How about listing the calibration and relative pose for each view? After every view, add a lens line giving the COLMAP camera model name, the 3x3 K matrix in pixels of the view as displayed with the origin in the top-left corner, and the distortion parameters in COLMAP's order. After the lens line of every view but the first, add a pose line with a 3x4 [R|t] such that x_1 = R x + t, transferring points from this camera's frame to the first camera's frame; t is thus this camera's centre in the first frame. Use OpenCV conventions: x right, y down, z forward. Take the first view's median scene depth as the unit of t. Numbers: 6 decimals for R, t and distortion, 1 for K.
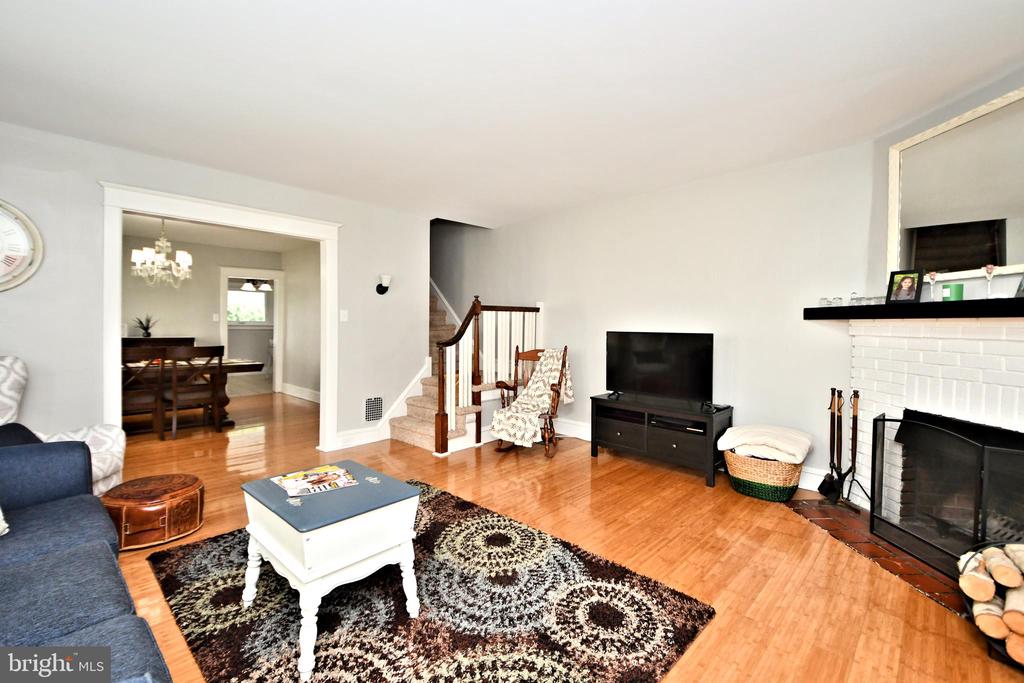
lens RADIAL K [[447.9, 0, 510.5], [0, 447.9, 337.3], [0, 0, 1]] dist [0.000742, 0.000056]
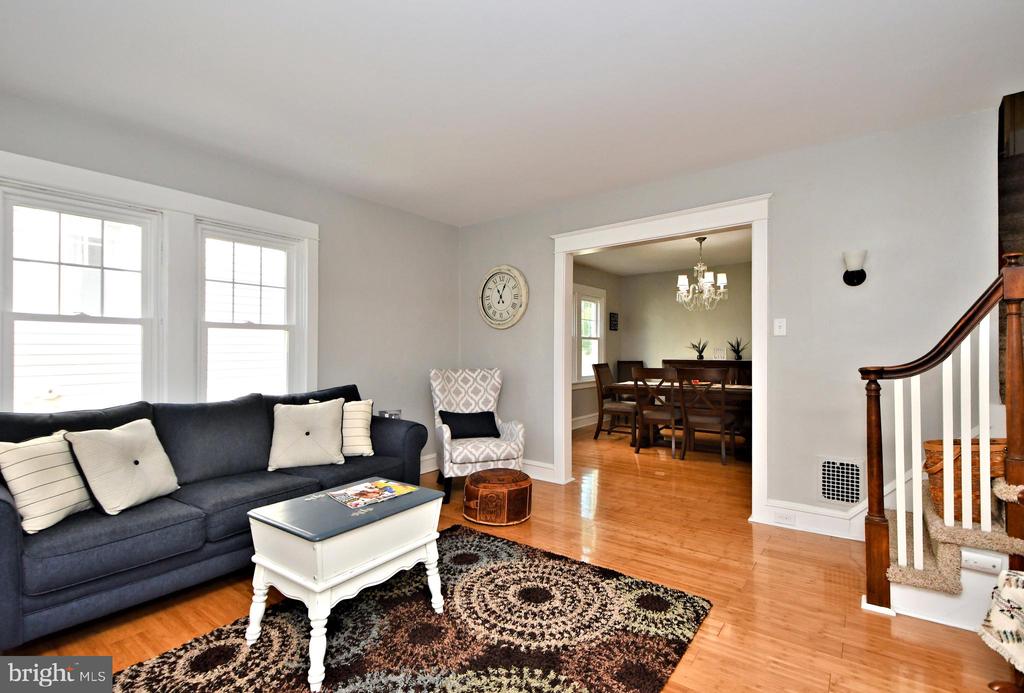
lens RADIAL K [[468.8, 0, 510.6], [0, 468.8, 352.4], [0, 0, 1]] dist [0.021112, 0.000062]
pose [[0.097236, -0.013874, -0.995165, 0.355780], [-0.010866, 0.999828, -0.015001, 0.006516], [0.995202, 0.012272, 0.097069, 0.644427]]
